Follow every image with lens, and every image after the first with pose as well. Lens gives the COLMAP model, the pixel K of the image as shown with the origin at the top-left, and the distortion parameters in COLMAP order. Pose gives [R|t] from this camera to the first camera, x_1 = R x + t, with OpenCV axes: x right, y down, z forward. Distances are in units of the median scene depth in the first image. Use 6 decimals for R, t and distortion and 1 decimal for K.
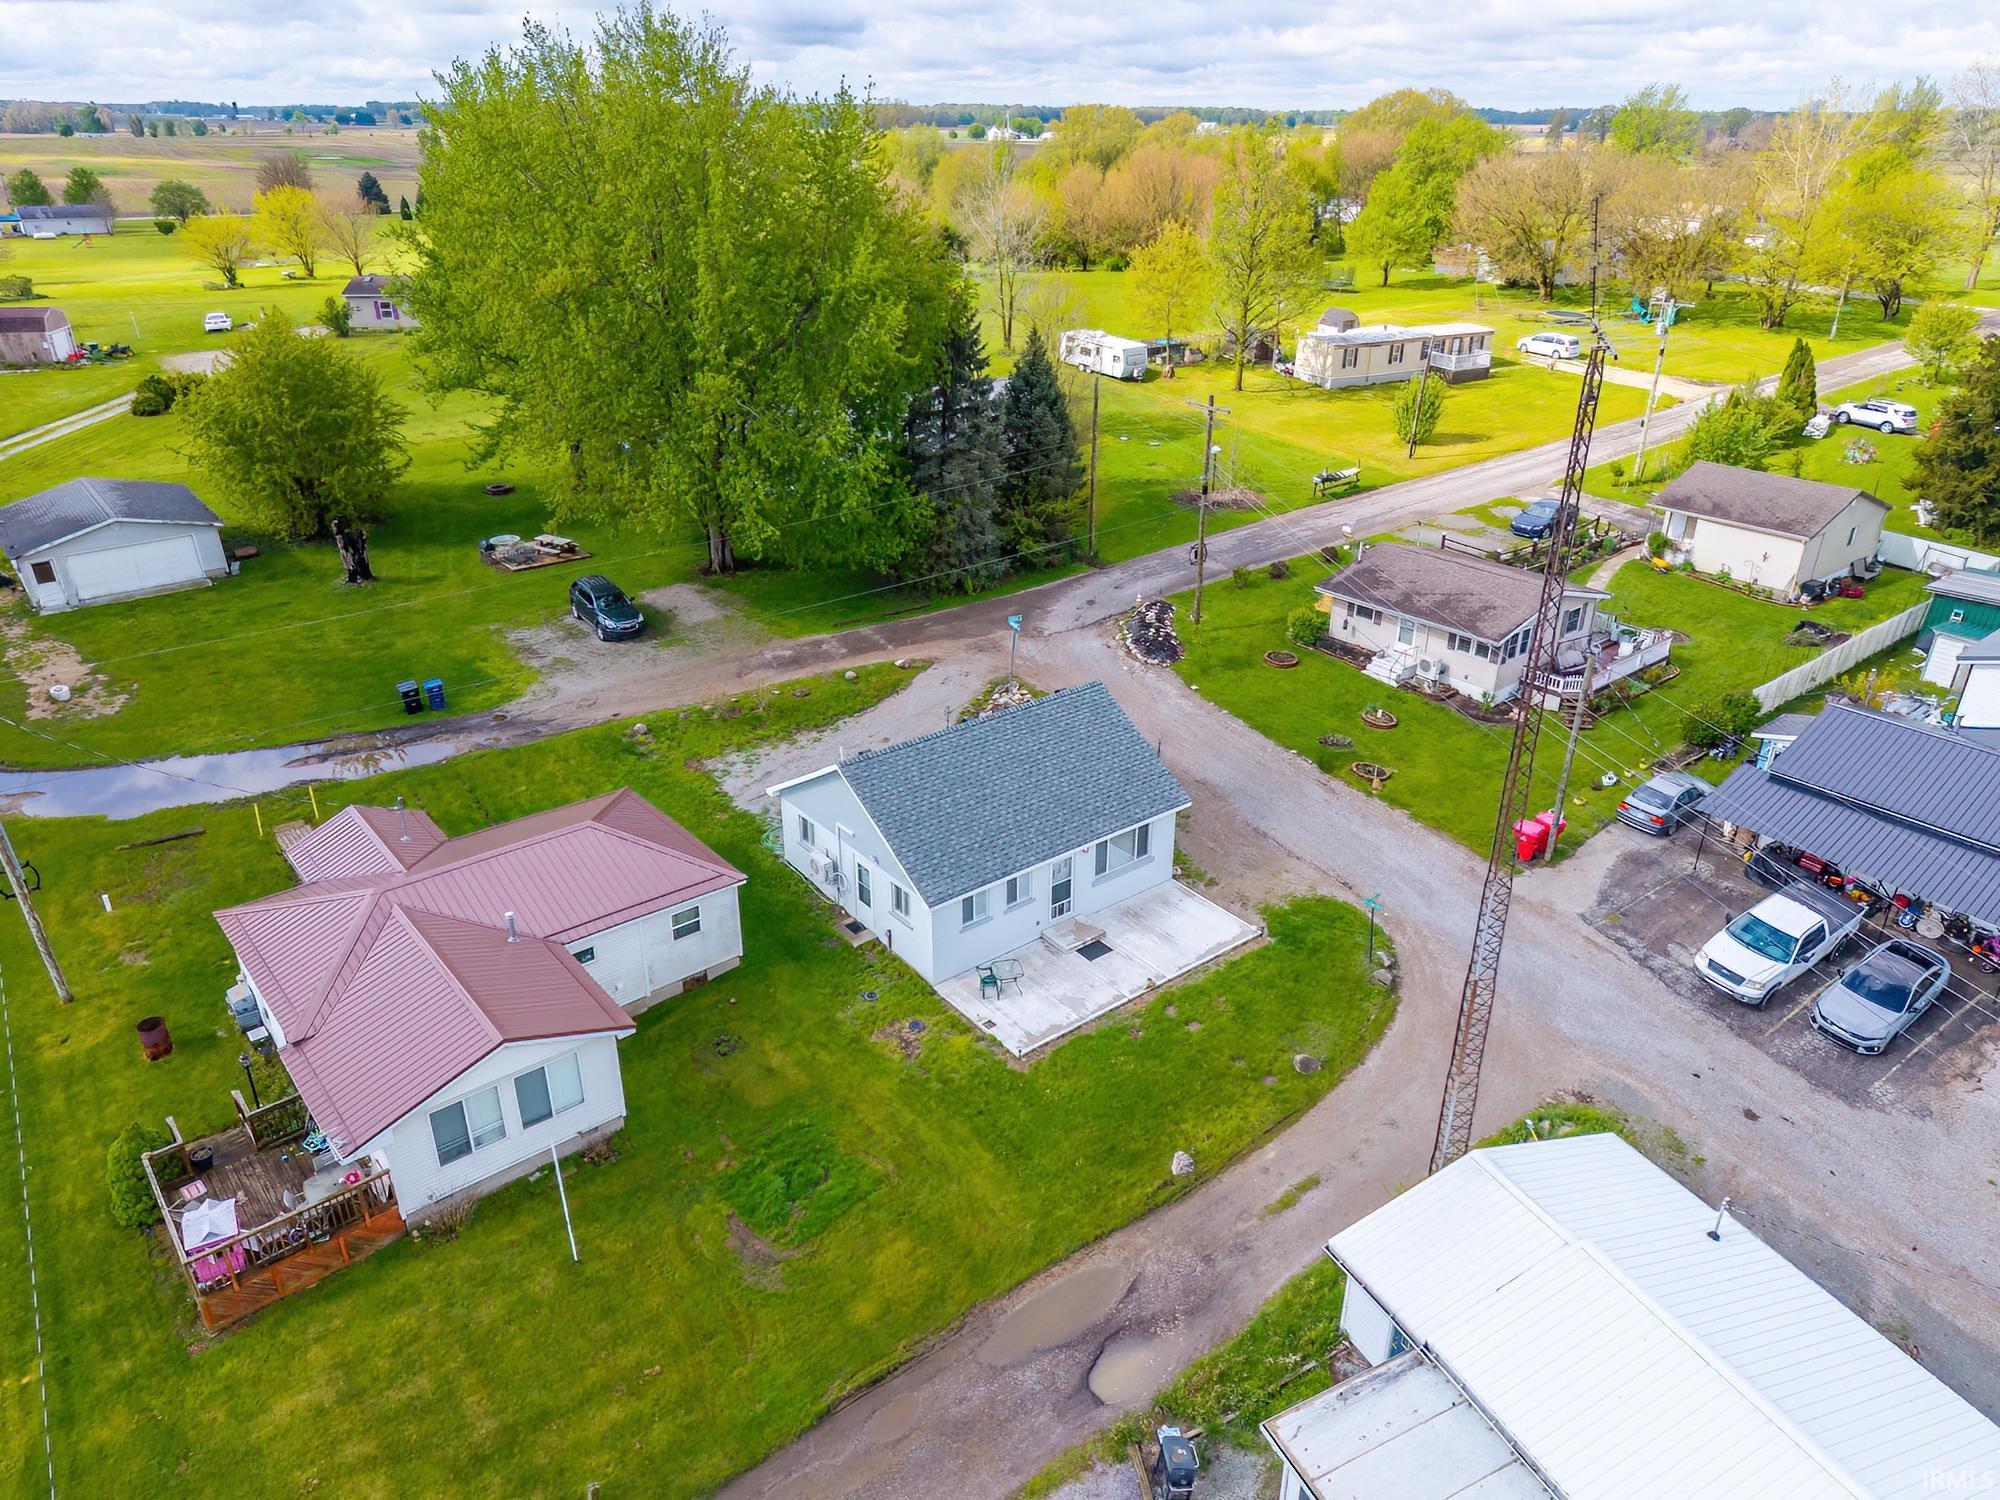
lens RADIAL K [[1334.5, 0, 1005.2], [0, 1334.5, 746.3], [0, 0, 1]] dist [0.040791, -0.027268]
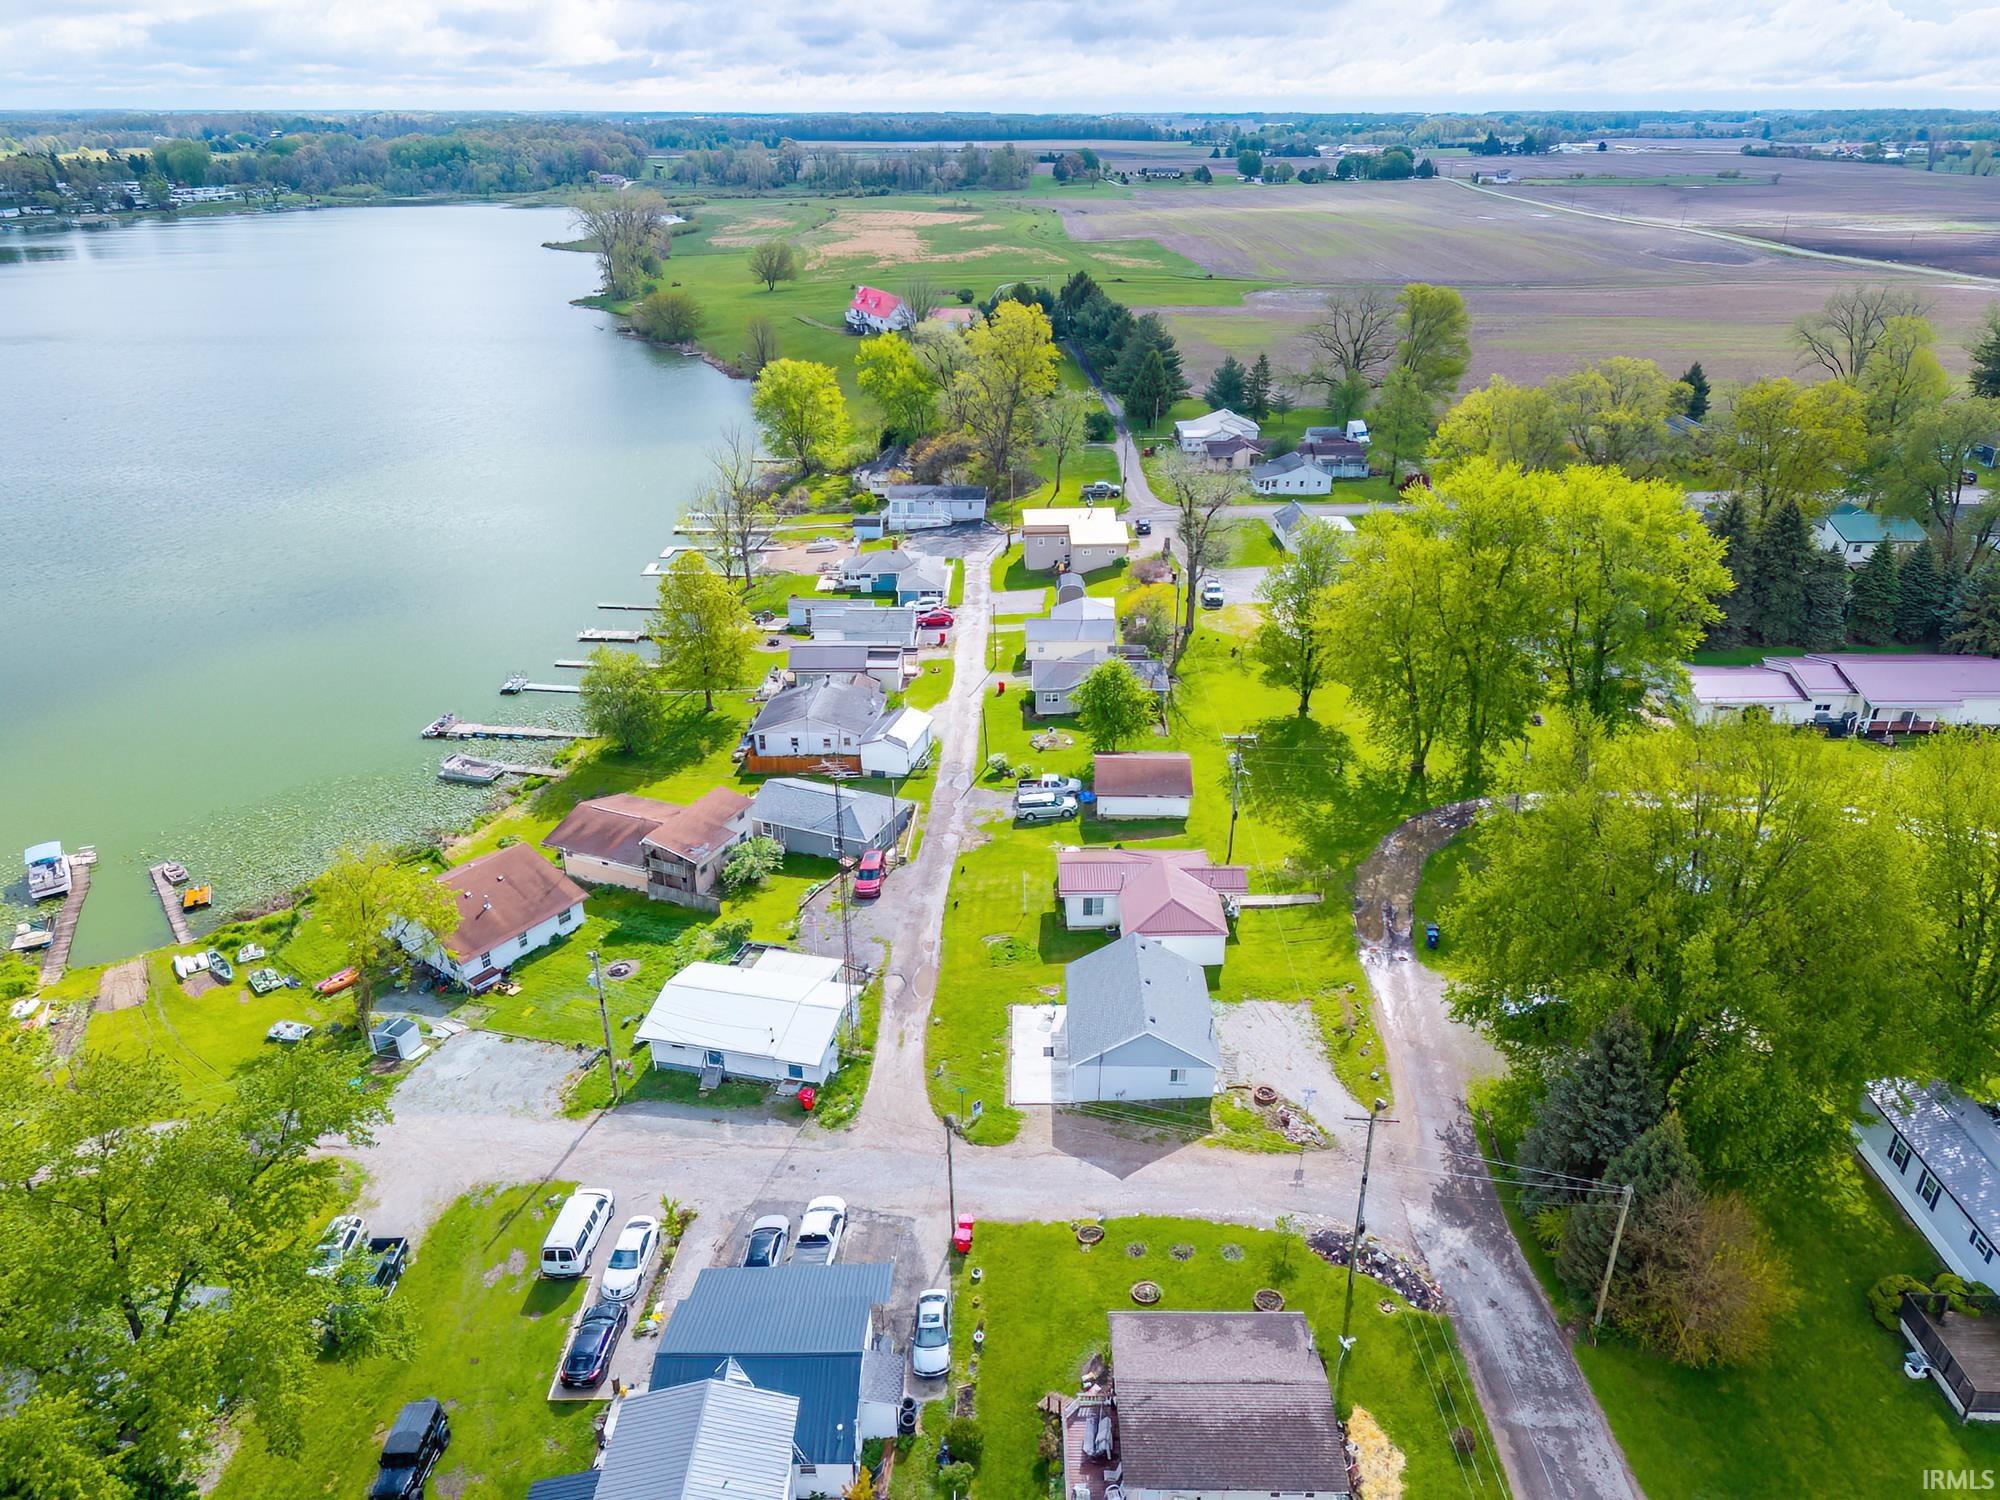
lens RADIAL K [[1327.9, 0, 1005.0], [0, 1327.9, 750.3], [0, 0, 1]] dist [0.057045, -0.045029]
pose [[-0.635898, 0.327298, -0.698934, 1.422715], [-0.330252, 0.703121, 0.629726, -1.483599], [0.697544, 0.631266, -0.339023, 1.349553]]
